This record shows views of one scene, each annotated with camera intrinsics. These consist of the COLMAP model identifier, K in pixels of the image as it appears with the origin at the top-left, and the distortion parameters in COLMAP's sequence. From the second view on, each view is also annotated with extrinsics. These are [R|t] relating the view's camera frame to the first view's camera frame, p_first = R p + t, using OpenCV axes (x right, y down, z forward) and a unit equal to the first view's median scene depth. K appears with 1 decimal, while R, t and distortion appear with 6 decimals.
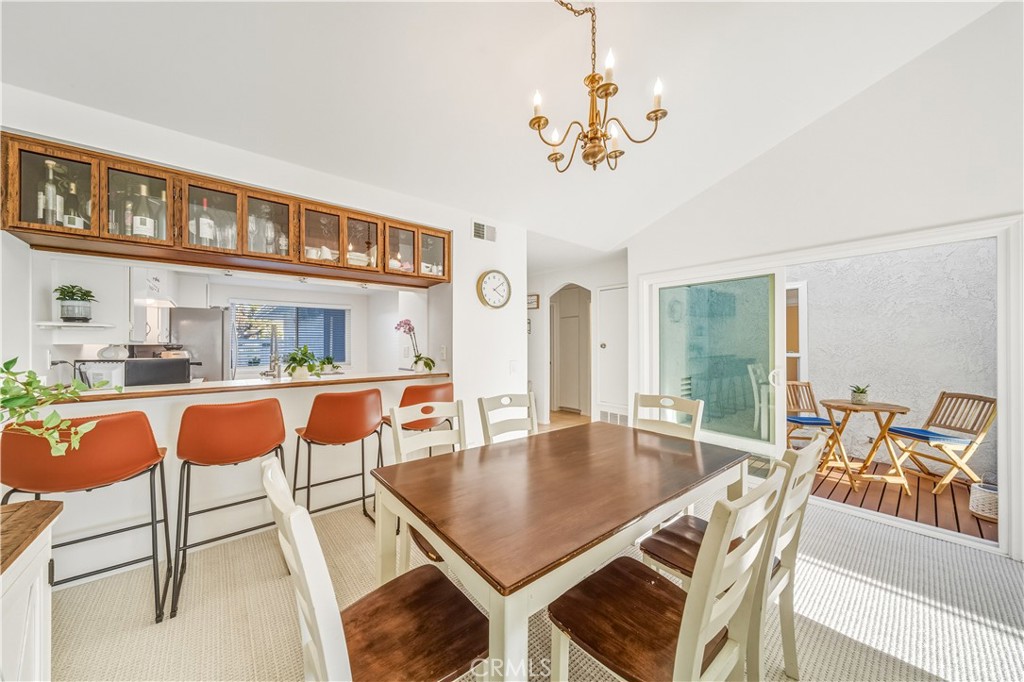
lens RADIAL K [[350.9, 0, 514.7], [0, 350.9, 339.2], [0, 0, 1]] dist [0.000398, 0.000170]
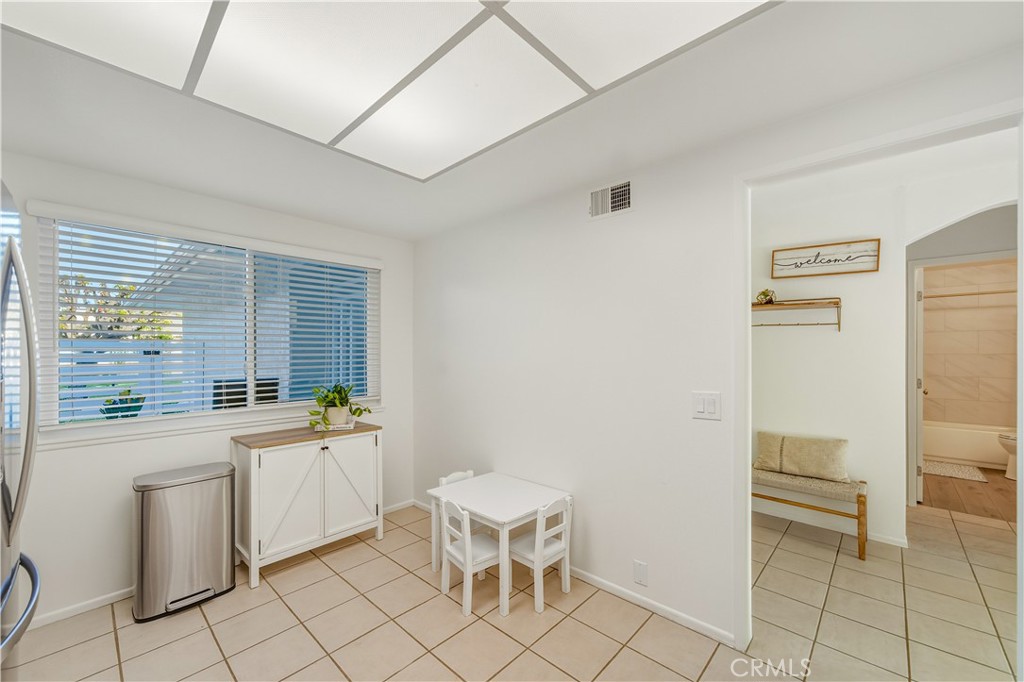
lens RADIAL K [[405.5, 0, 510.5], [0, 405.5, 348.3], [0, 0, 1]] dist [-0.002954, -0.000137]
pose [[0.993007, 0.012315, 0.117408, -0.396116], [-0.012376, 0.999923, -0.000205, 0.008489], [-0.117401, -0.001249, 0.993084, 0.539528]]
